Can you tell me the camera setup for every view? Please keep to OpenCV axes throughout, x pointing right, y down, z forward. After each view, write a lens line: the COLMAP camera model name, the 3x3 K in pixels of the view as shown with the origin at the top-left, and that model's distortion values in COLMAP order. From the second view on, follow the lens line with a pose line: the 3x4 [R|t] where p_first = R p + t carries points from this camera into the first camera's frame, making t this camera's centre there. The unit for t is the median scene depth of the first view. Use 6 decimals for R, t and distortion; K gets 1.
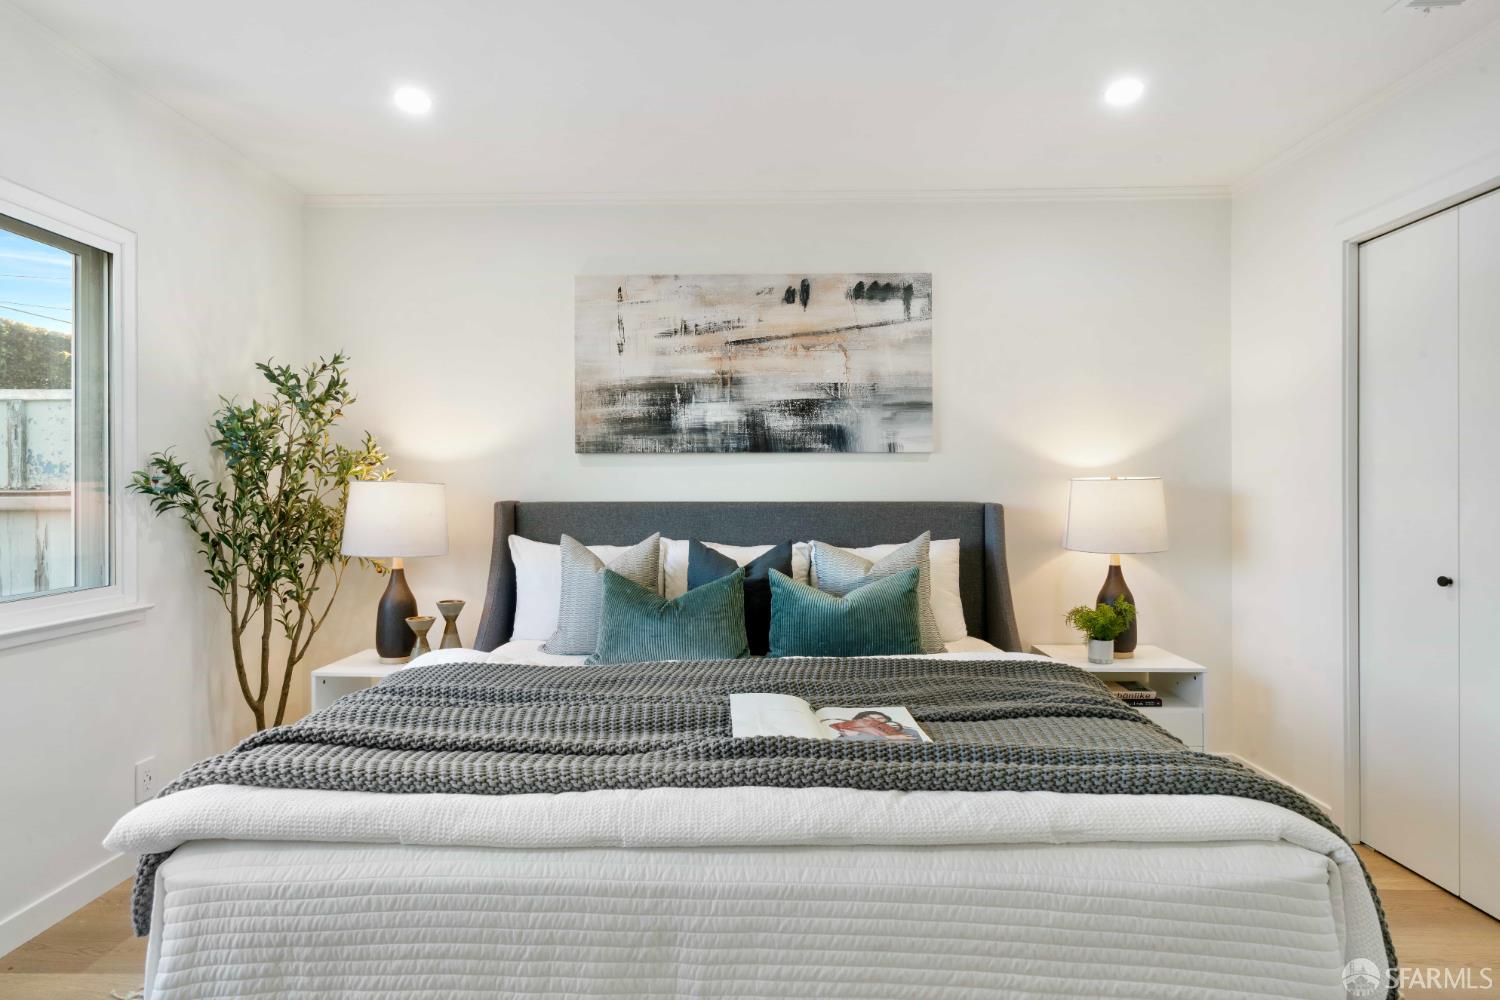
lens RADIAL K [[782.5, 0, 745.8], [0, 782.5, 488.7], [0, 0, 1]] dist [0.001072, 0.000714]
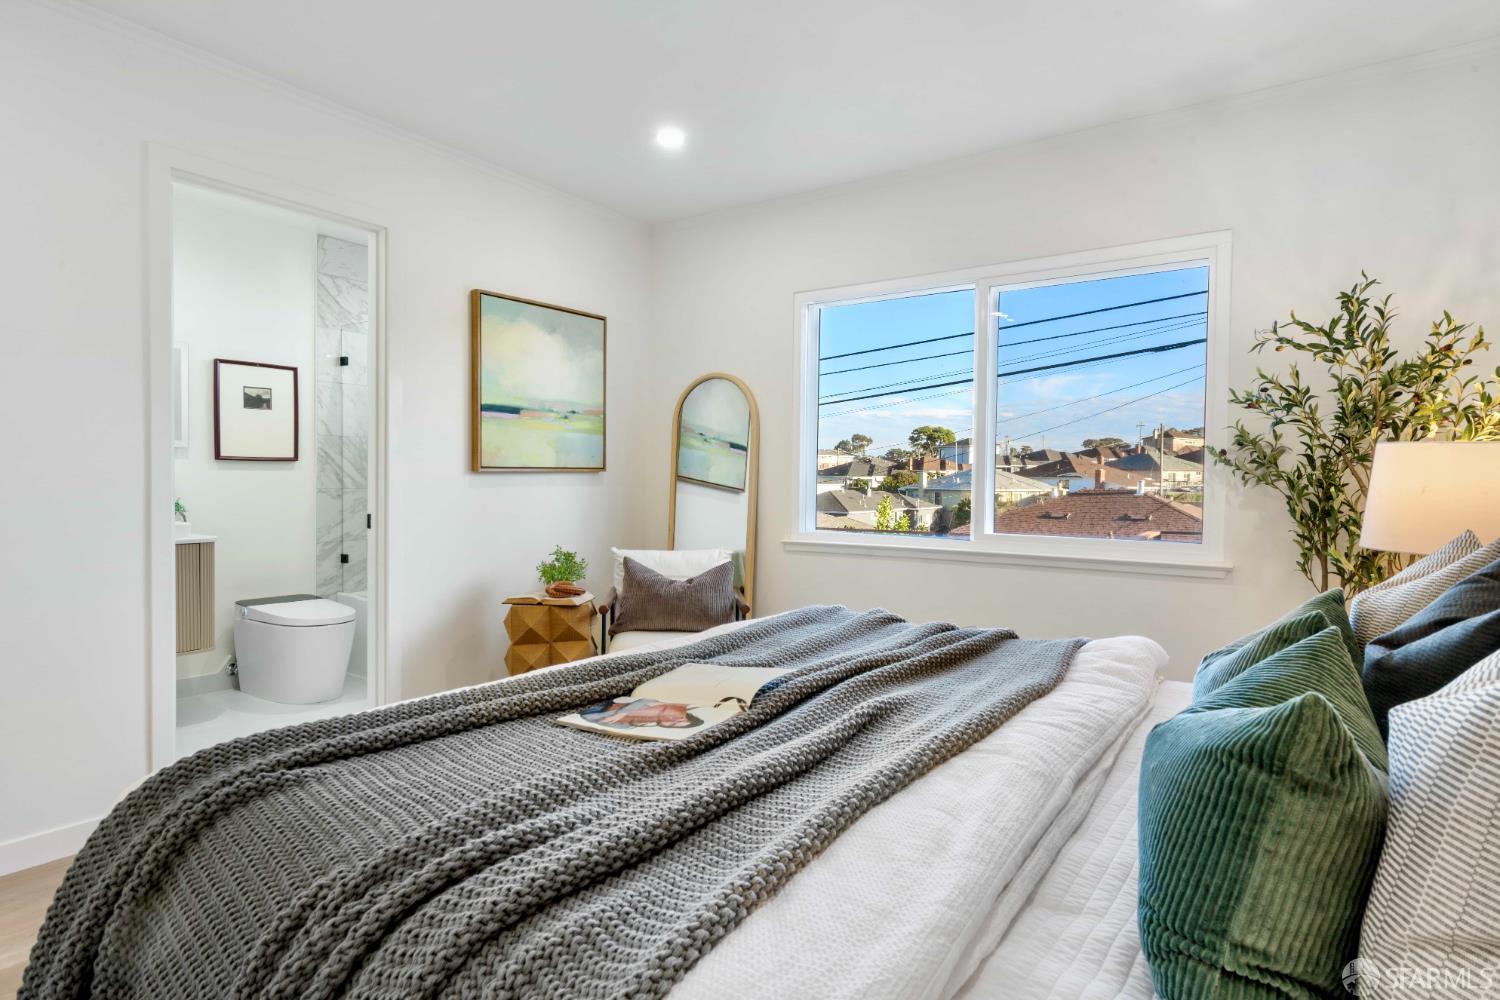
lens RADIAL K [[824.0, 0, 750.0], [0, 824.0, 500.0], [0, 0, 1]] dist [0.000644, 0.000081]
pose [[-0.558107, 0.012632, -0.829673, 0.433689], [-0.006362, 0.999790, 0.019502, 0.027615], [0.829745, 0.016163, -0.557909, 0.812509]]
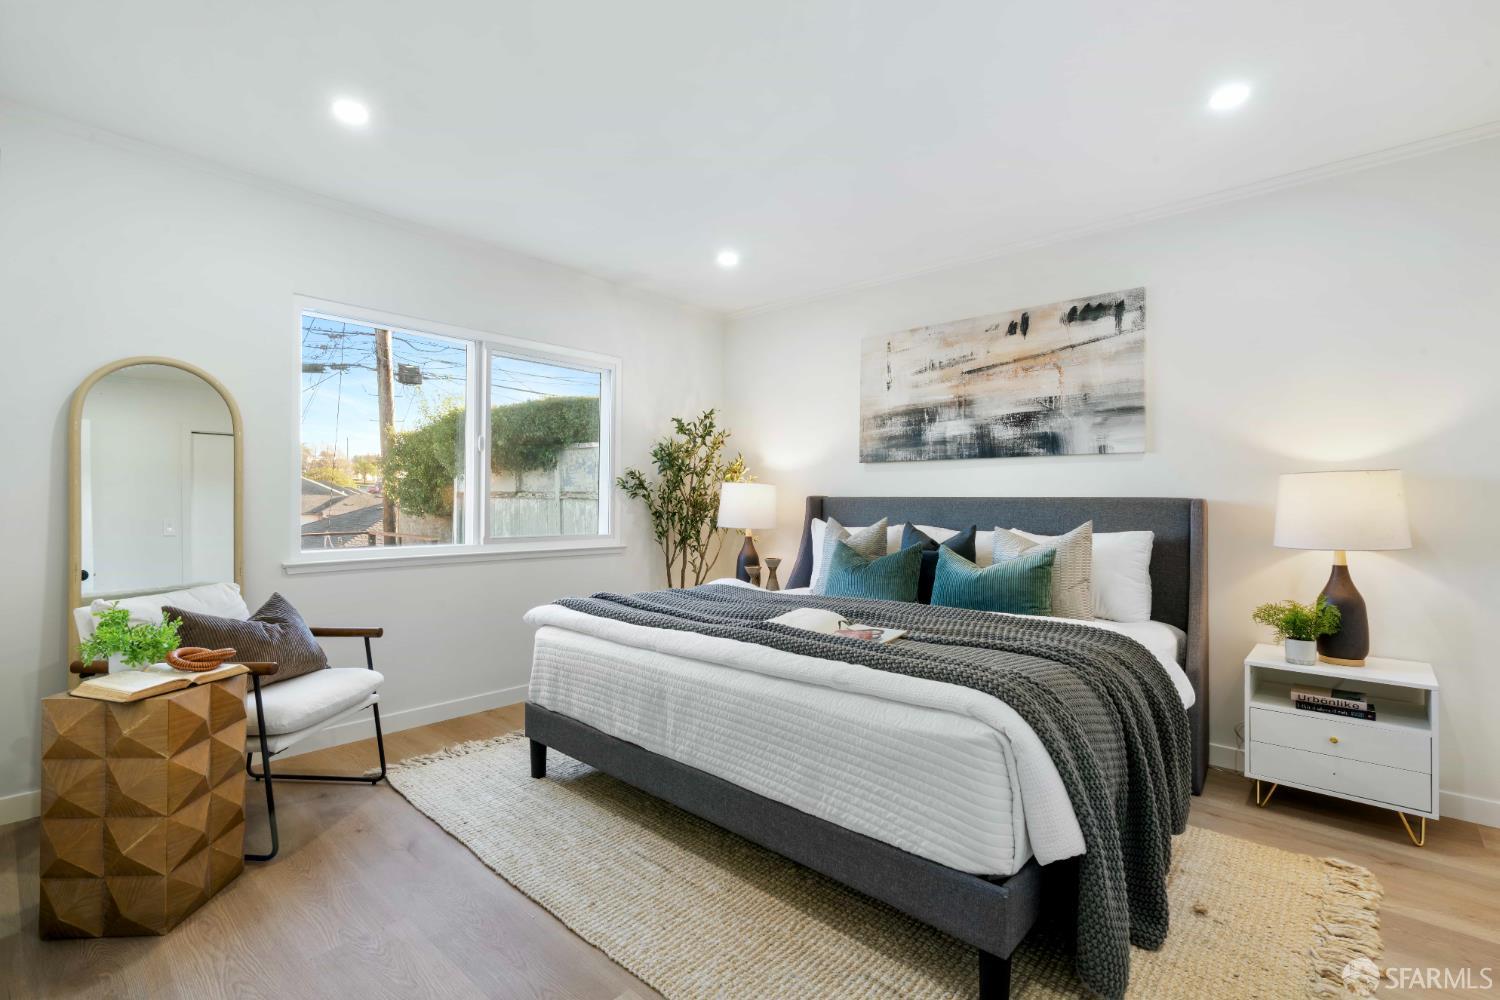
lens RADIAL K [[677.6, 0, 750.0], [0, 677.6, 500.0], [0, 0, 1]] dist [0.000388, 0.000098]
pose [[0.761453, 0.005275, -0.648199, 0.432380], [-0.006474, 0.999979, 0.000532, 0.023115], [0.648188, 0.003791, 0.761471, -0.069149]]
